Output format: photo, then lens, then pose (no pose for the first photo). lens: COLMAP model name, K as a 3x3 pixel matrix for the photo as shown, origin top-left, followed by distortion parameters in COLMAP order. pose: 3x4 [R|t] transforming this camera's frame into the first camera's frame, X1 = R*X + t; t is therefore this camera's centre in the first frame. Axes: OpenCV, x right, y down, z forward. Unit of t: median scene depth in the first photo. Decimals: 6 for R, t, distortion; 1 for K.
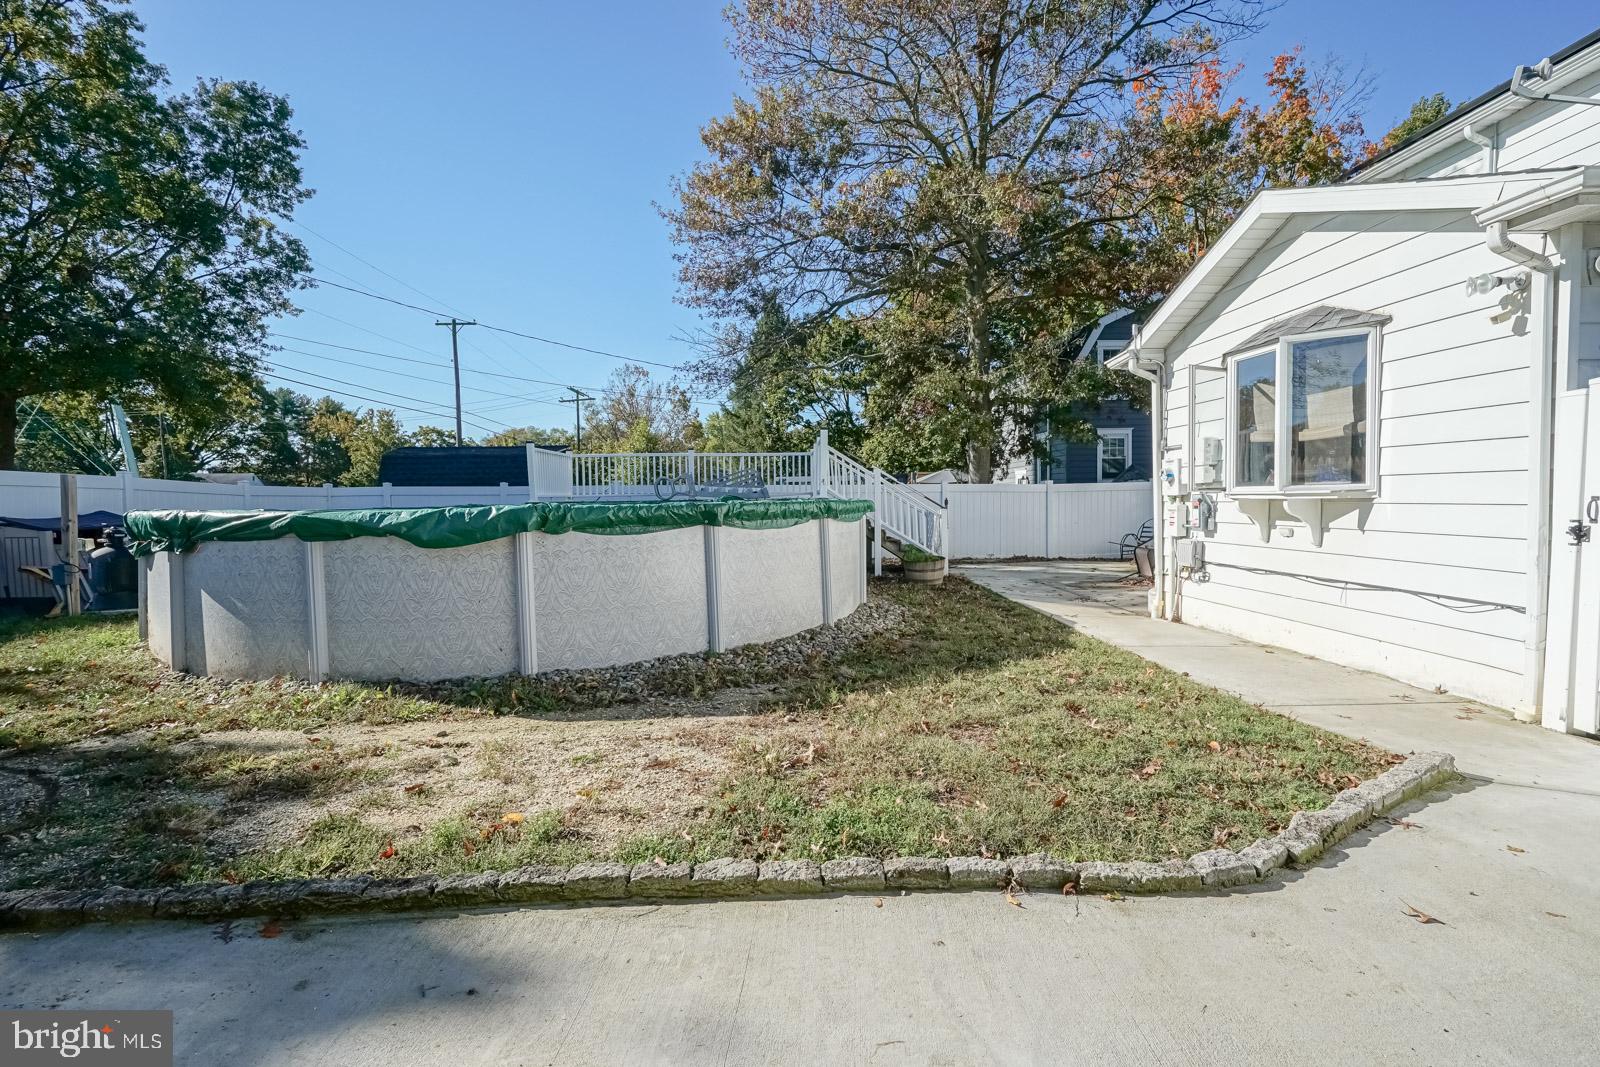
lens RADIAL K [[720.3, 0, 803.4], [0, 720.3, 526.5], [0, 0, 1]] dist [-0.000253, 0.000576]
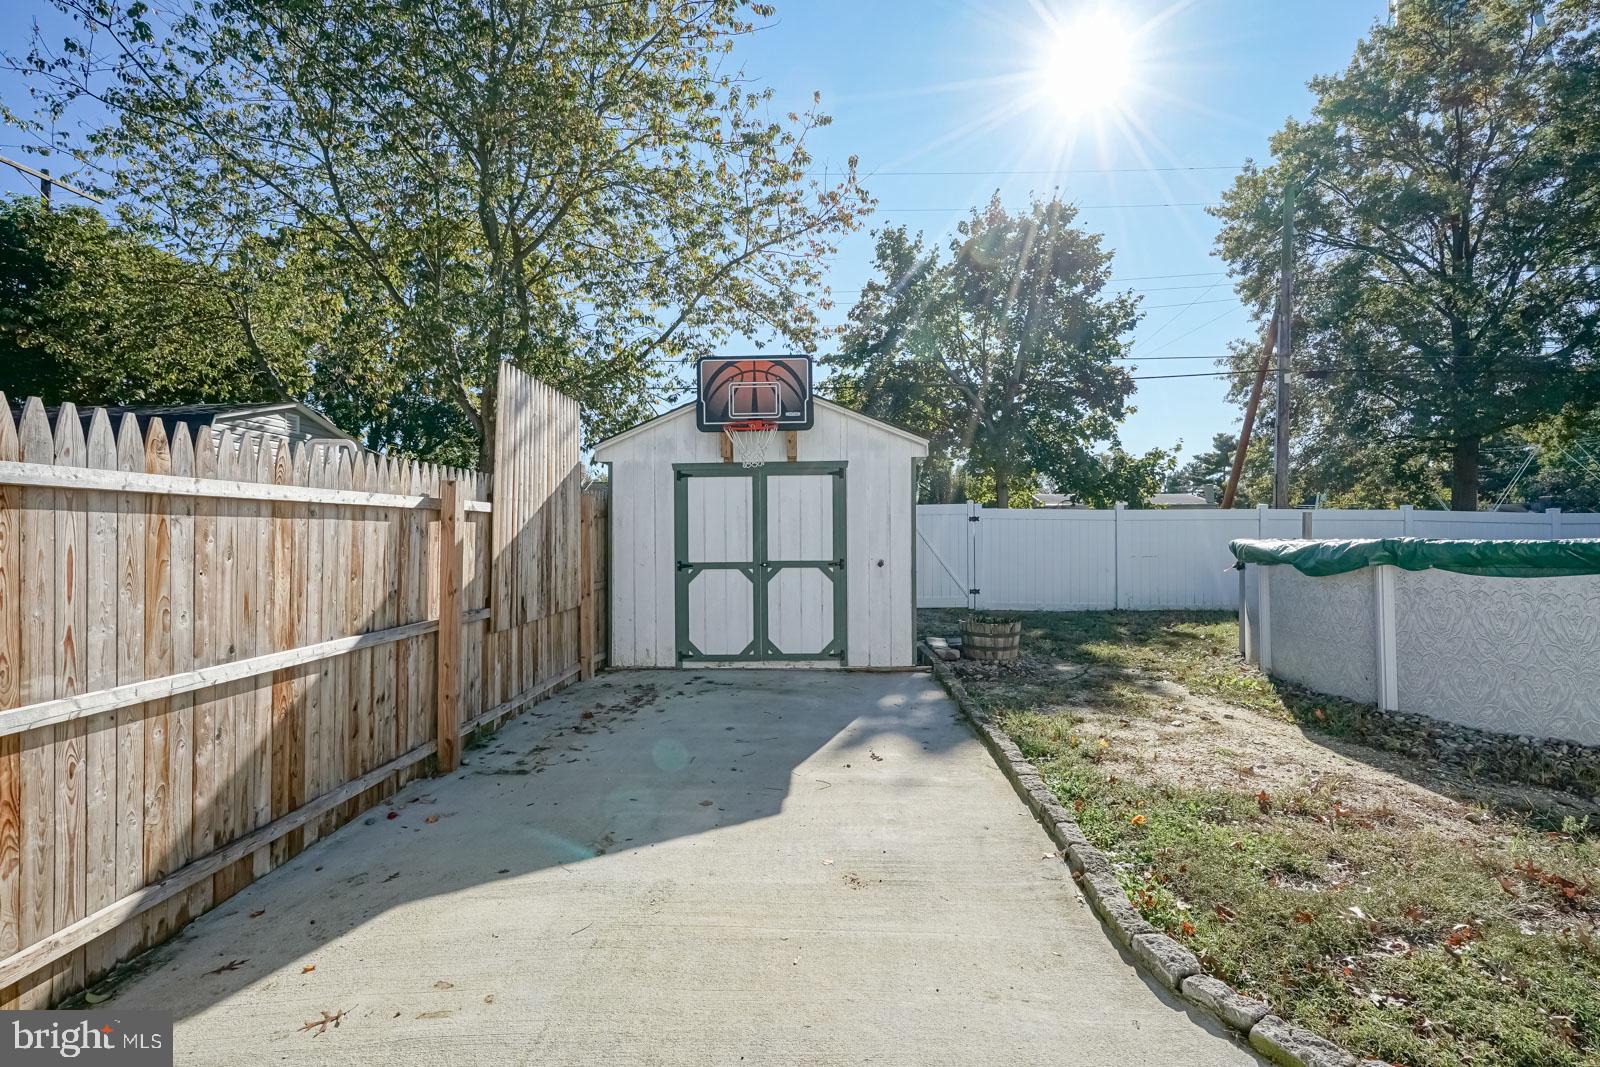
lens RADIAL K [[725.3, 0, 821.7], [0, 725.3, 540.3], [0, 0, 1]] dist [-0.006267, 0.001472]
pose [[-0.053910, 0.015969, -0.998418, 0.669394], [-0.031181, 0.999358, 0.017668, -0.022353], [0.998059, 0.032084, -0.053377, 0.269658]]
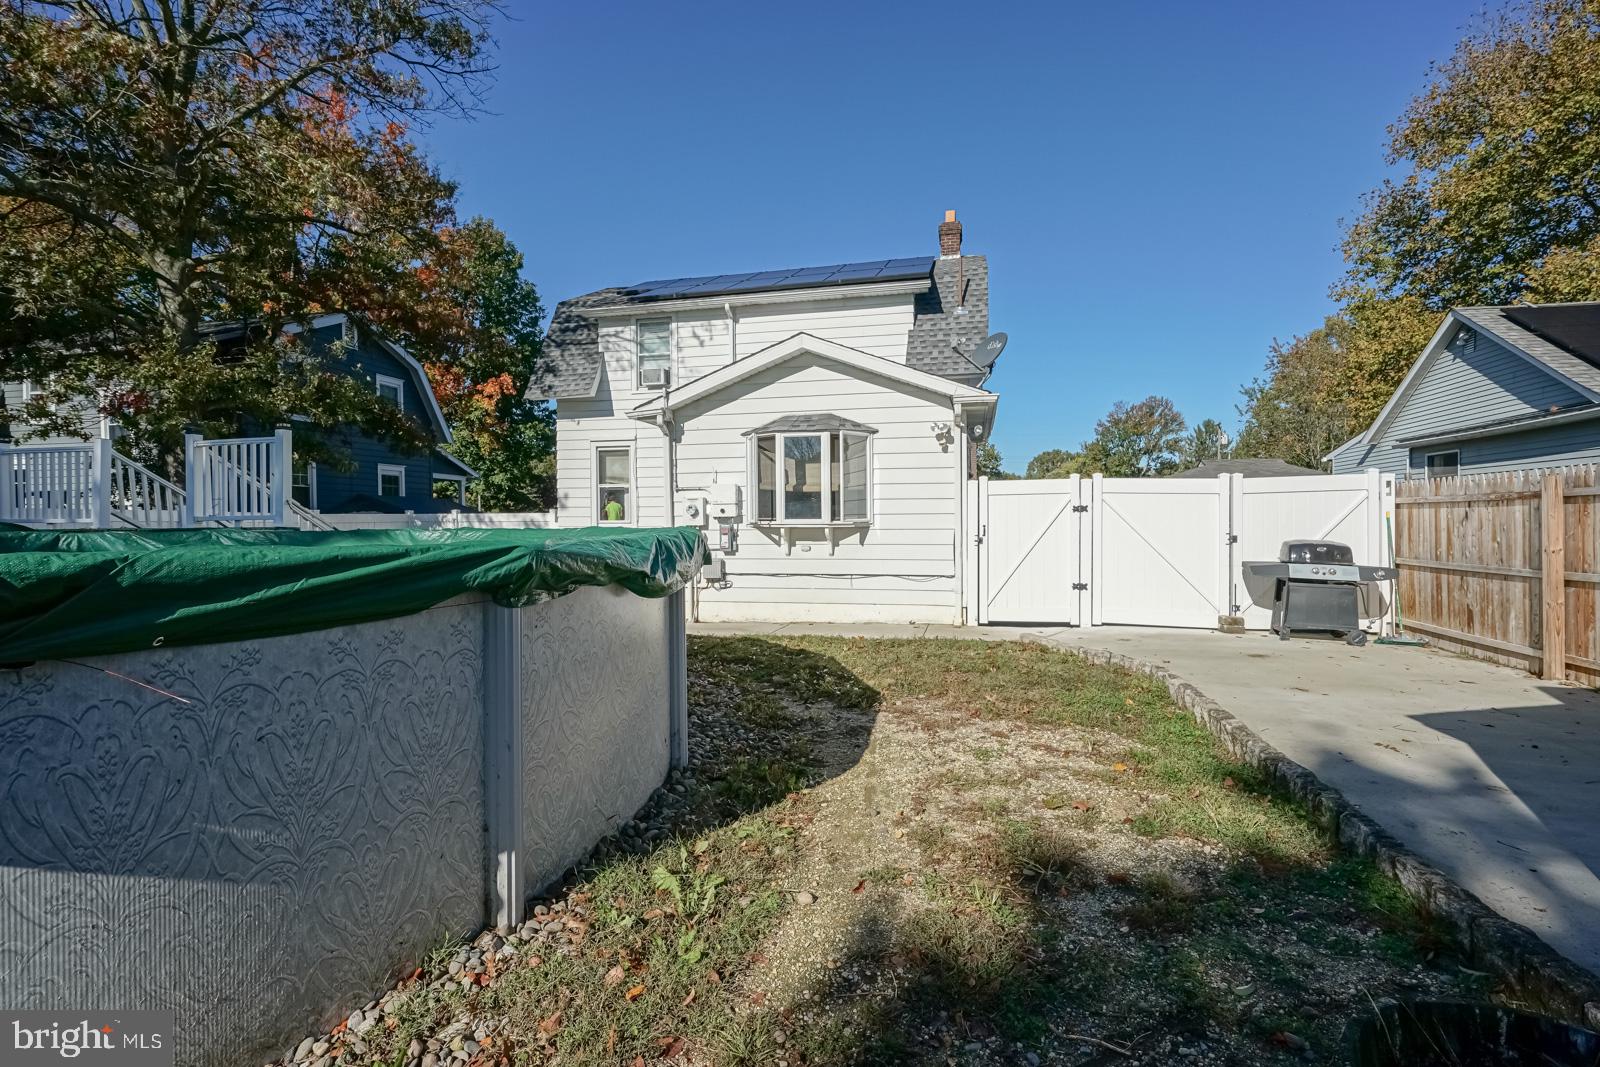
lens RADIAL K [[738.6, 0, 793.4], [0, 738.6, 518.5], [0, 0, 1]] dist [0.000435, 0.000493]
pose [[0.269715, 0.016342, 0.962801, -1.058532], [0.040868, 0.998761, -0.028401, -0.014619], [-0.962073, 0.047008, 0.268713, 0.680567]]
